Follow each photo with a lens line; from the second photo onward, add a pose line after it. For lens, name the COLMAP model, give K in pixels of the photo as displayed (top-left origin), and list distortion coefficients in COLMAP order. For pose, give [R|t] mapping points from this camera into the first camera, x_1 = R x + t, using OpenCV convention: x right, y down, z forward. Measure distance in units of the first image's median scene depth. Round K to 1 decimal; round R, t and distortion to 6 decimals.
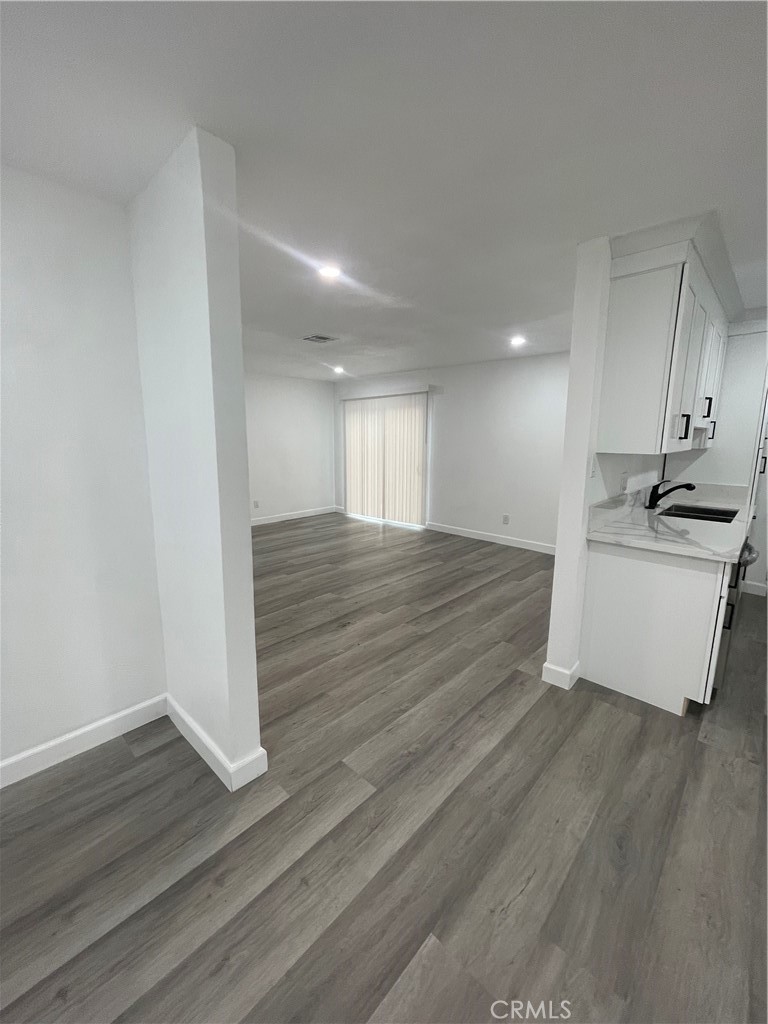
lens RADIAL K [[410.6, 0, 380.9], [0, 410.6, 507.3], [0, 0, 1]] dist [-0.005023, 0.001027]
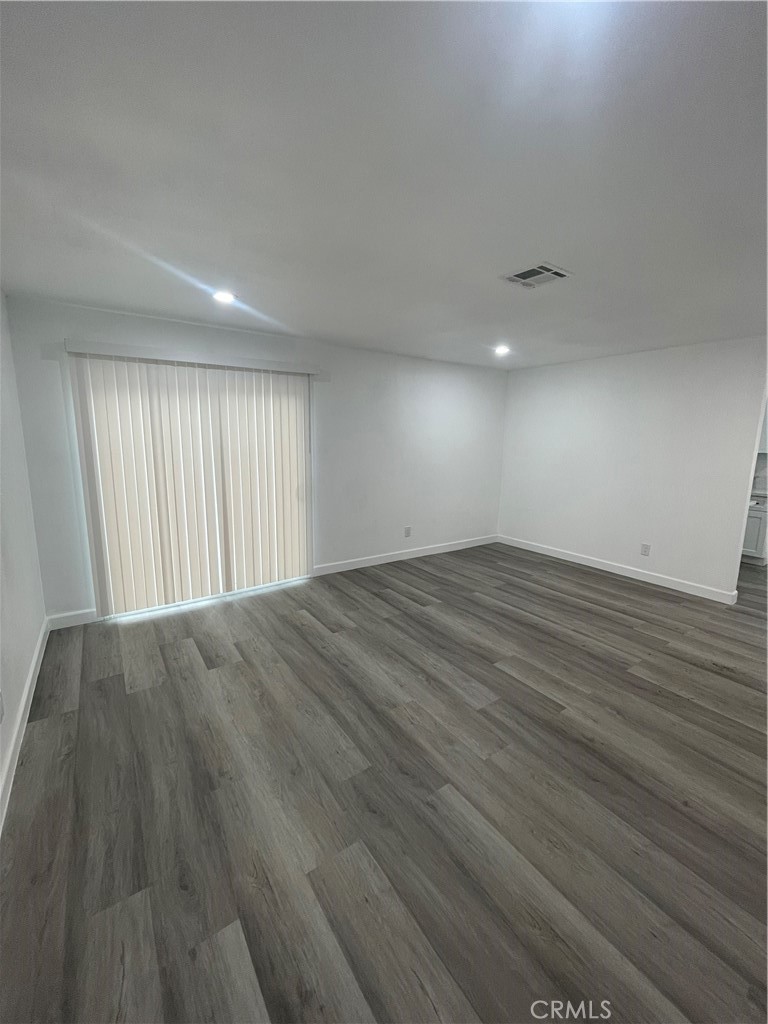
lens RADIAL K [[410.6, 0, 380.9], [0, 410.6, 507.3], [0, 0, 1]] dist [-0.005023, 0.001027]
pose [[0.206678, -0.165481, 0.964313, -1.013064], [0.152596, 0.978984, 0.135294, -0.273647], [-0.966436, 0.119188, 0.227586, 1.452158]]
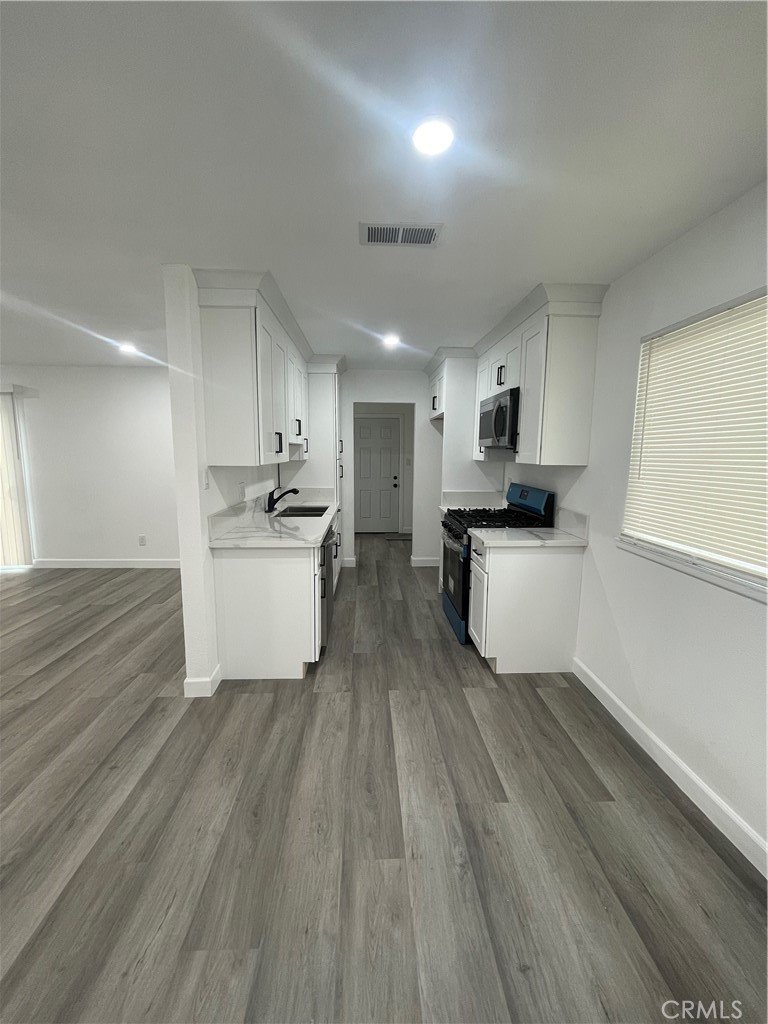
lens RADIAL K [[410.6, 0, 380.9], [0, 410.6, 507.3], [0, 0, 1]] dist [-0.005023, 0.001027]
pose [[0.695080, -0.098560, 0.712145, 0.050549], [0.121893, 0.992373, 0.018371, 0.006582], [-0.708524, 0.074036, 0.701792, -0.042828]]
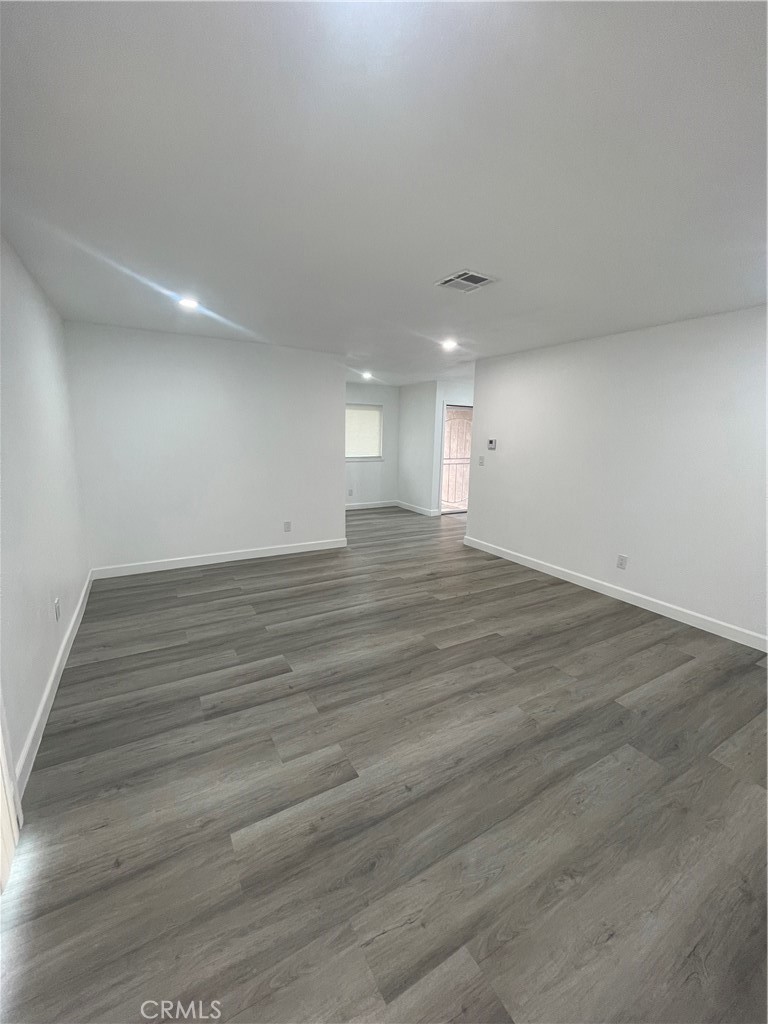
lens RADIAL K [[410.6, 0, 380.9], [0, 410.6, 507.3], [0, 0, 1]] dist [-0.005023, 0.001027]
pose [[-0.958238, -0.070685, 0.277098, -0.290795], [0.028029, 0.941091, 0.336991, -0.393752], [-0.284595, 0.330685, -0.899807, 2.197941]]
